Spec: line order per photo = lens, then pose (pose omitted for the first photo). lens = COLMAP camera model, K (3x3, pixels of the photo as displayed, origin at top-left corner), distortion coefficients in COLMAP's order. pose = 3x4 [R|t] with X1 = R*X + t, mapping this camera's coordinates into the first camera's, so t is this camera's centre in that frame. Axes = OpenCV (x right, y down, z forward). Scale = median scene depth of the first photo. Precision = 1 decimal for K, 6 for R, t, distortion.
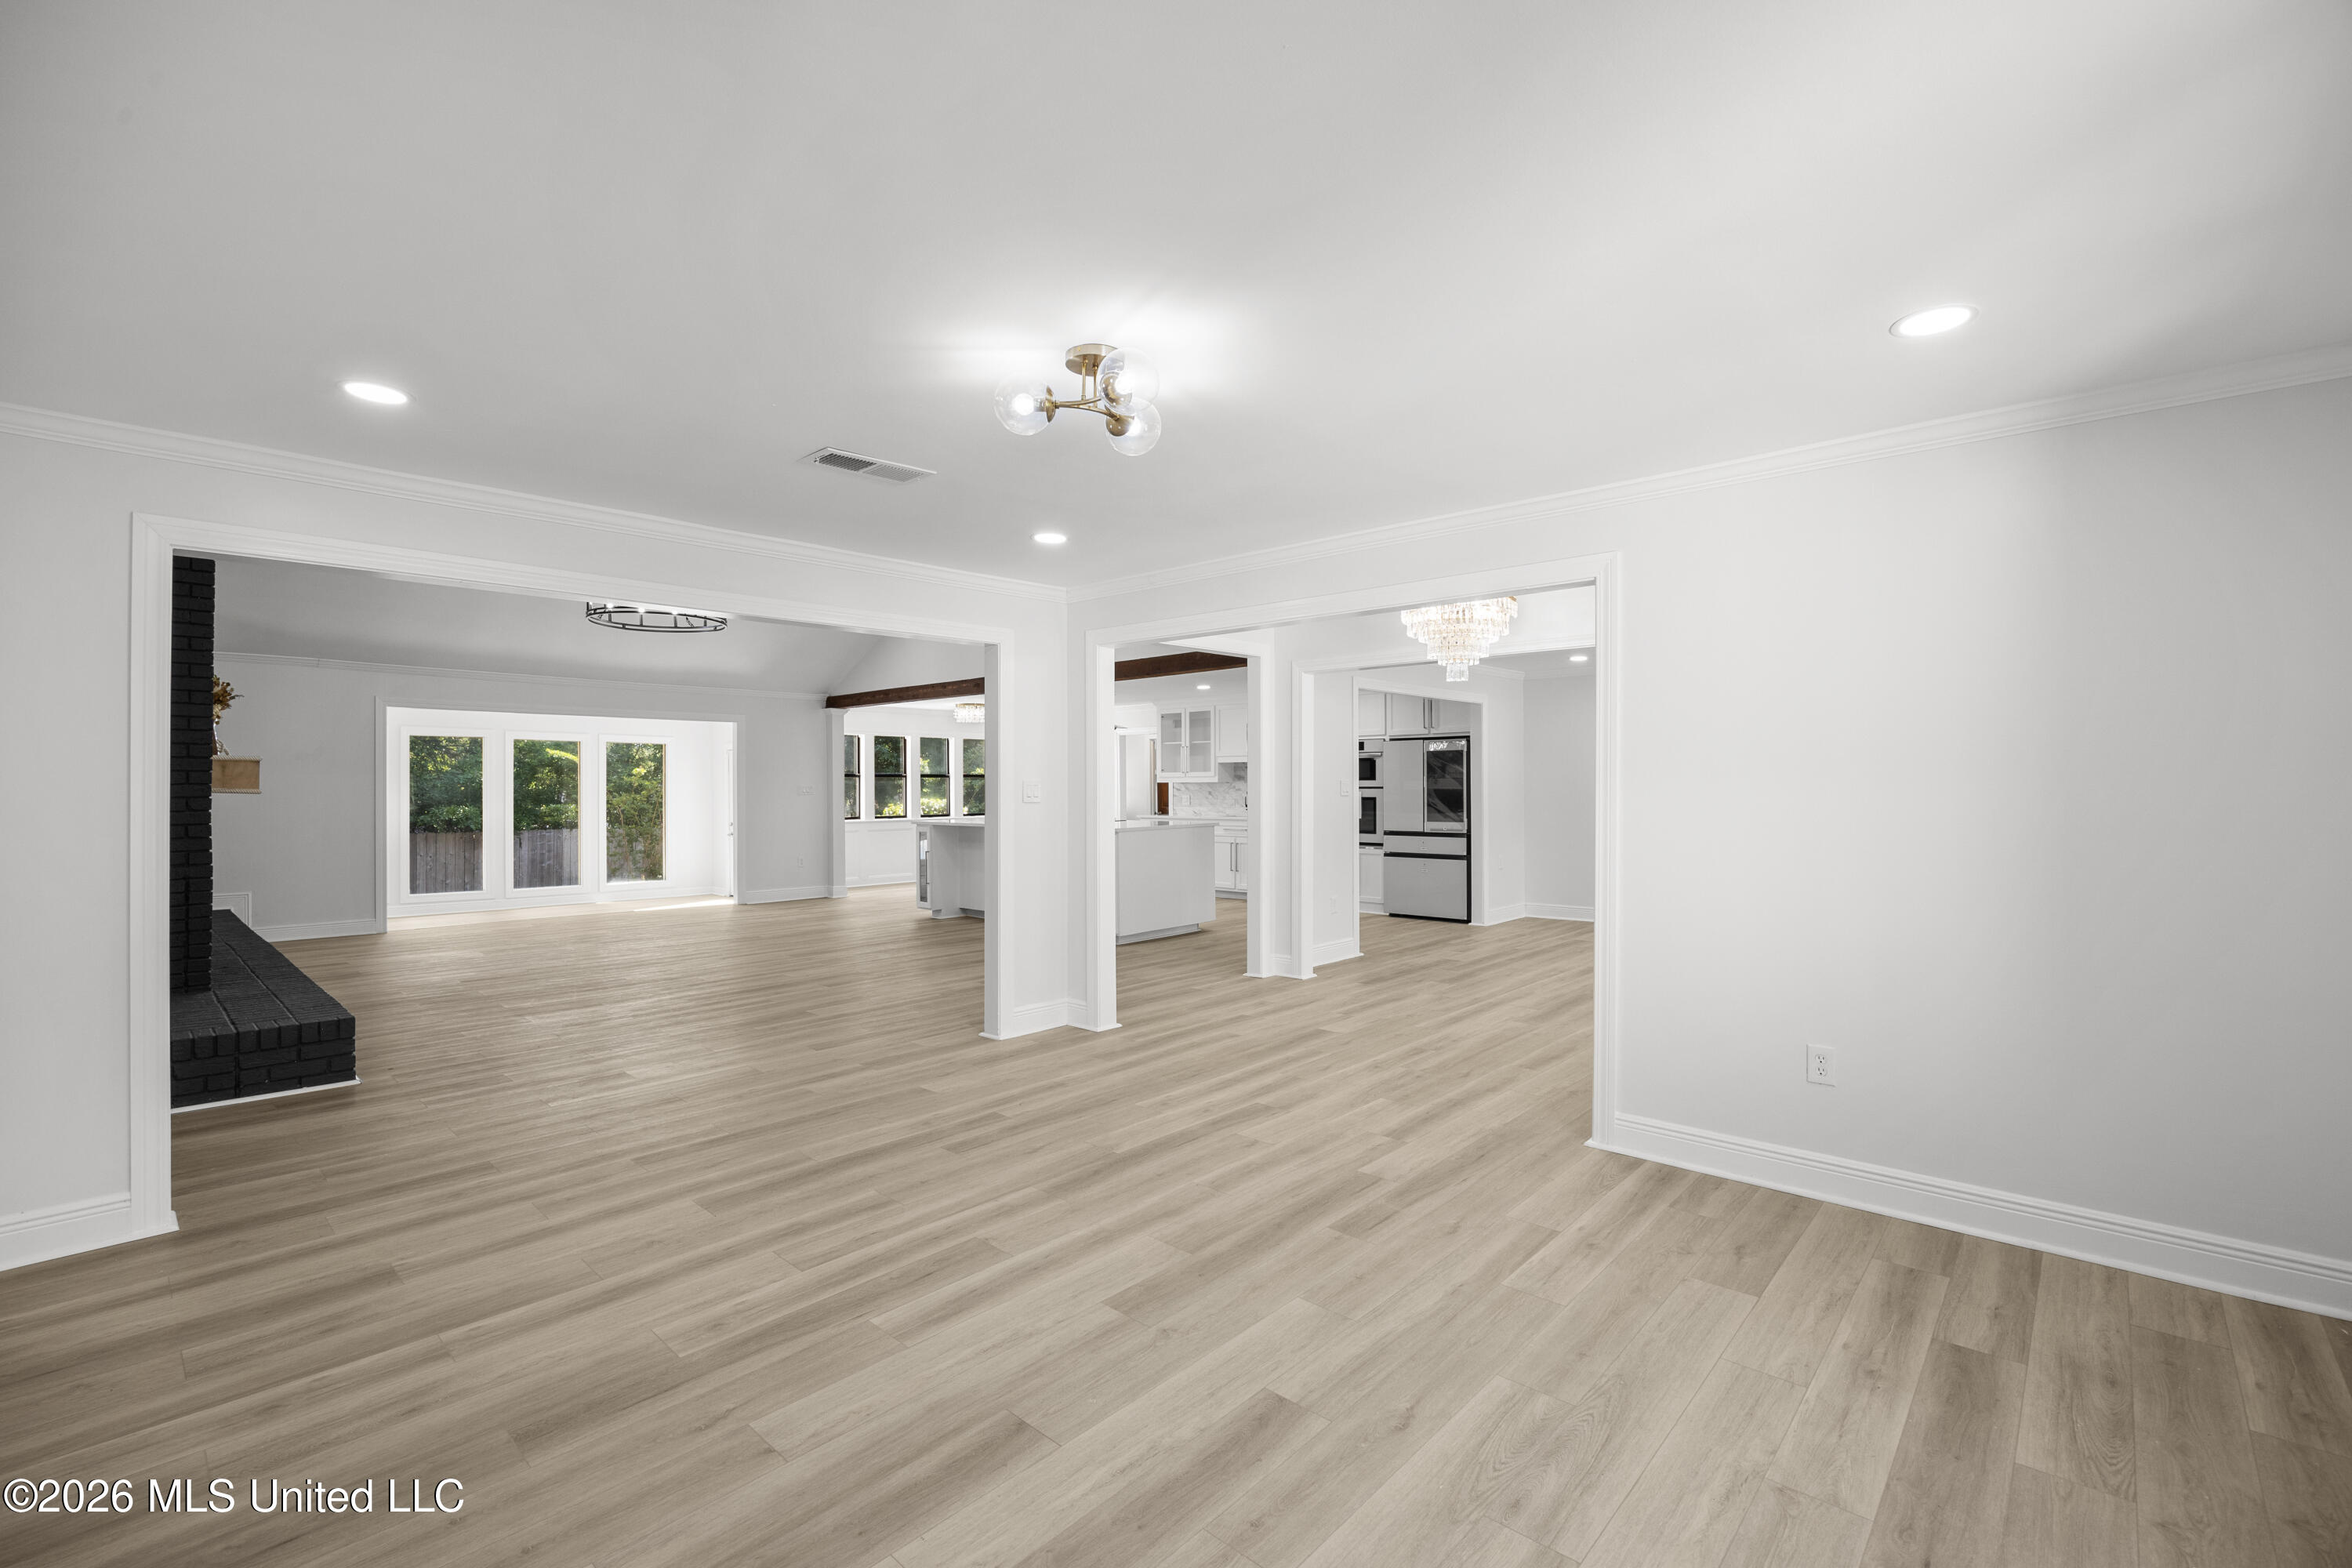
lens RADIAL K [[1020.6, 0, 1176.0], [0, 1020.6, 784.0], [0, 0, 1]] dist [-0.015488, 0.000116]
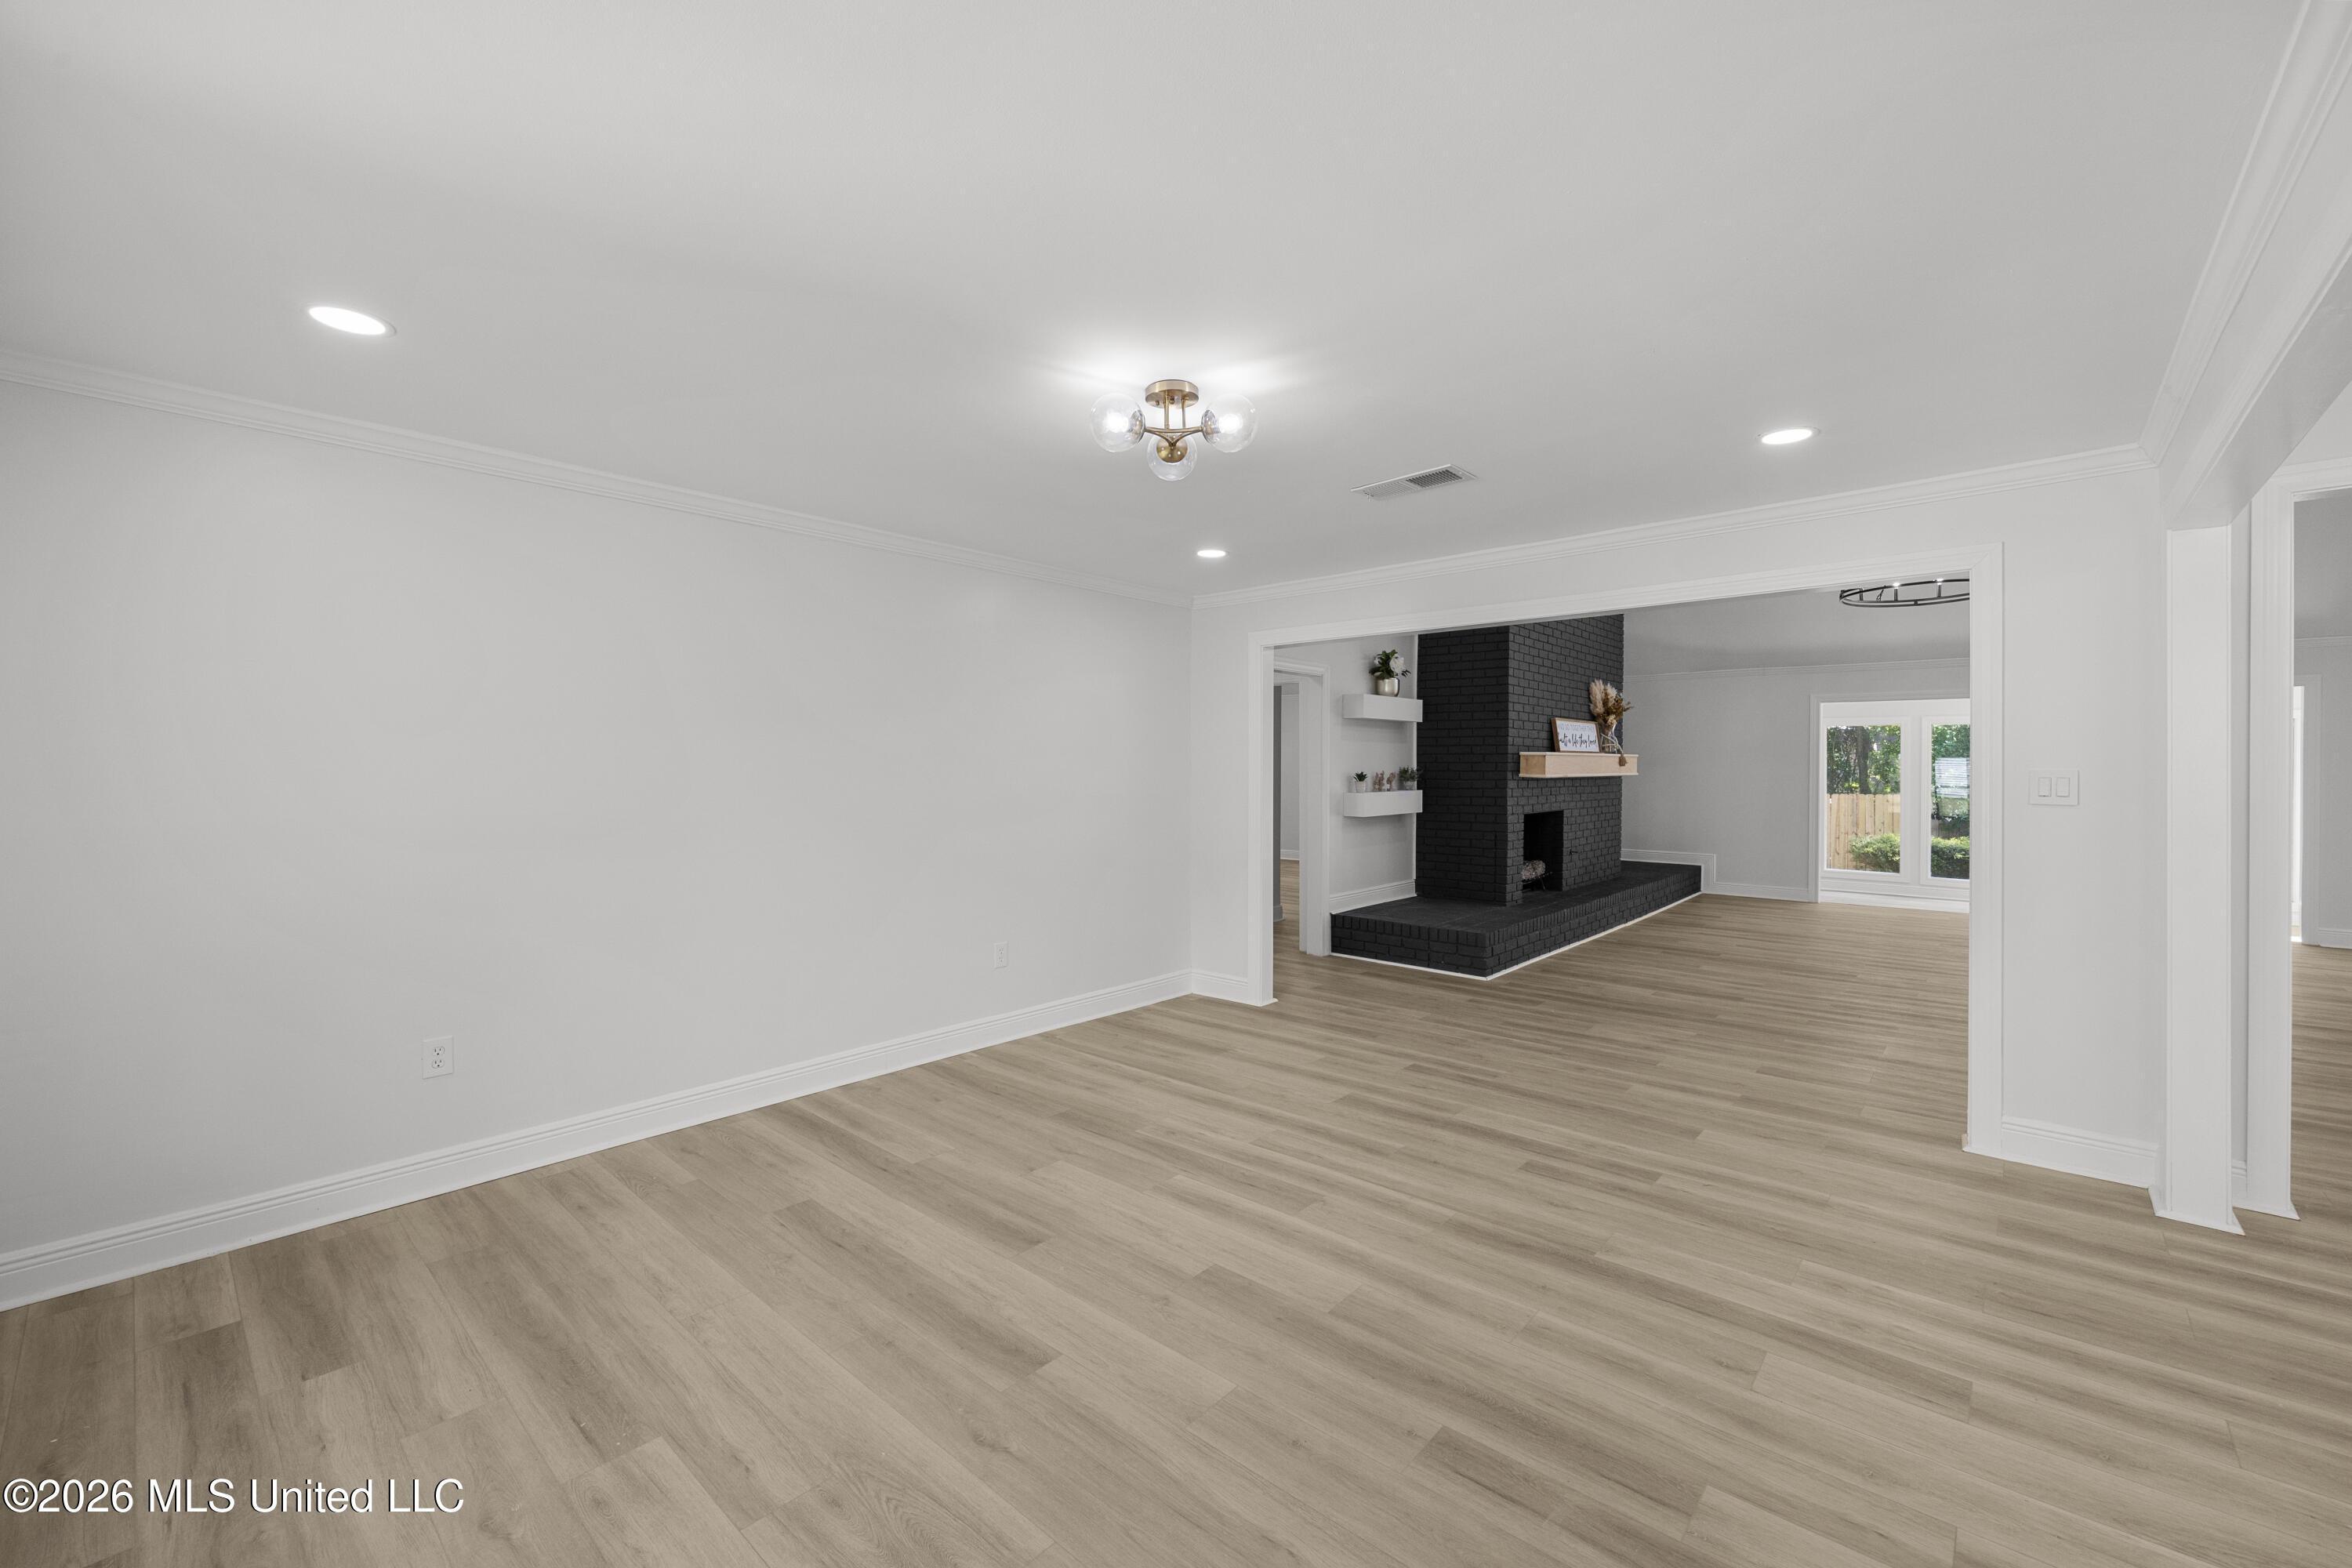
lens RADIAL K [[930.5, 0, 1176.0], [0, 930.5, 784.0], [0, 0, 1]] dist [-0.001825, -0.000427]
pose [[0.018452, 0.015636, -0.999707, 0.673230], [-0.000557, 0.999878, 0.015629, -0.005411], [0.999830, 0.000268, 0.018459, 0.712100]]
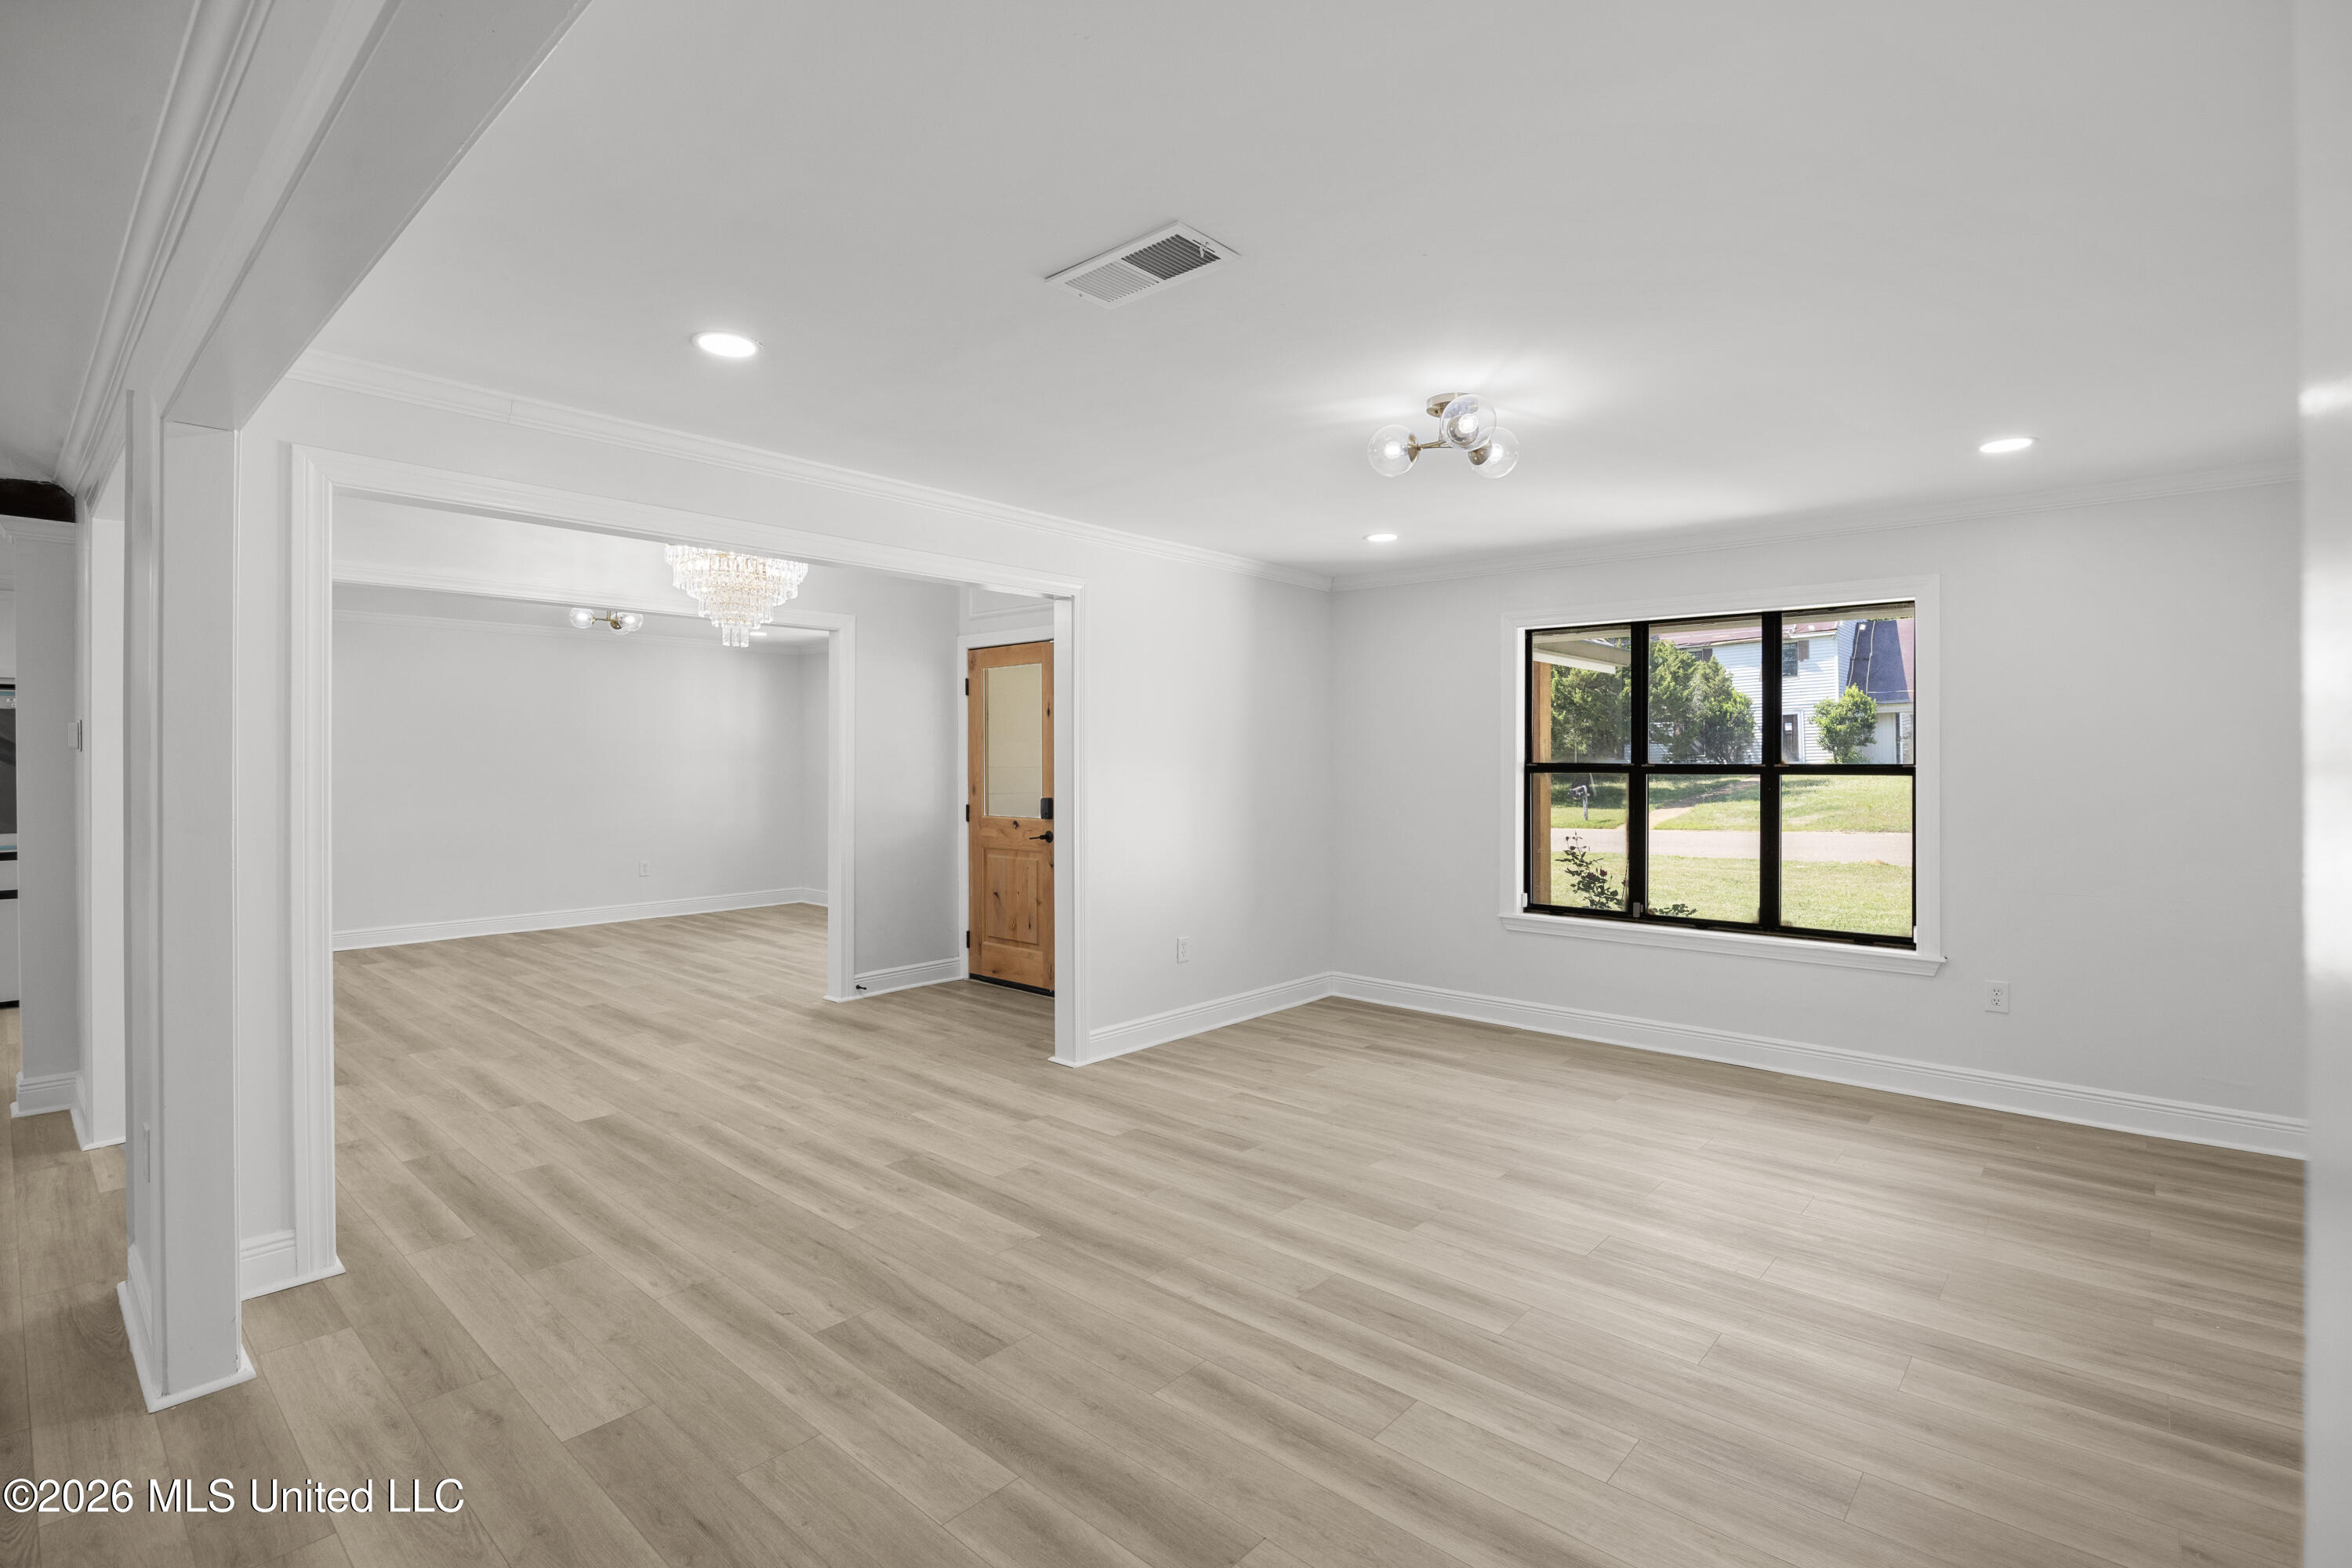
lens RADIAL K [[1090.9, 0, 1176.0], [0, 1090.9, 784.0], [0, 0, 1]] dist [-0.023379, 0.000022]
pose [[-0.018628, -0.012846, 0.999744, -0.952636], [-0.000124, 0.999917, 0.012846, 0.001558], [-0.999826, 0.000116, -0.018628, 0.967194]]
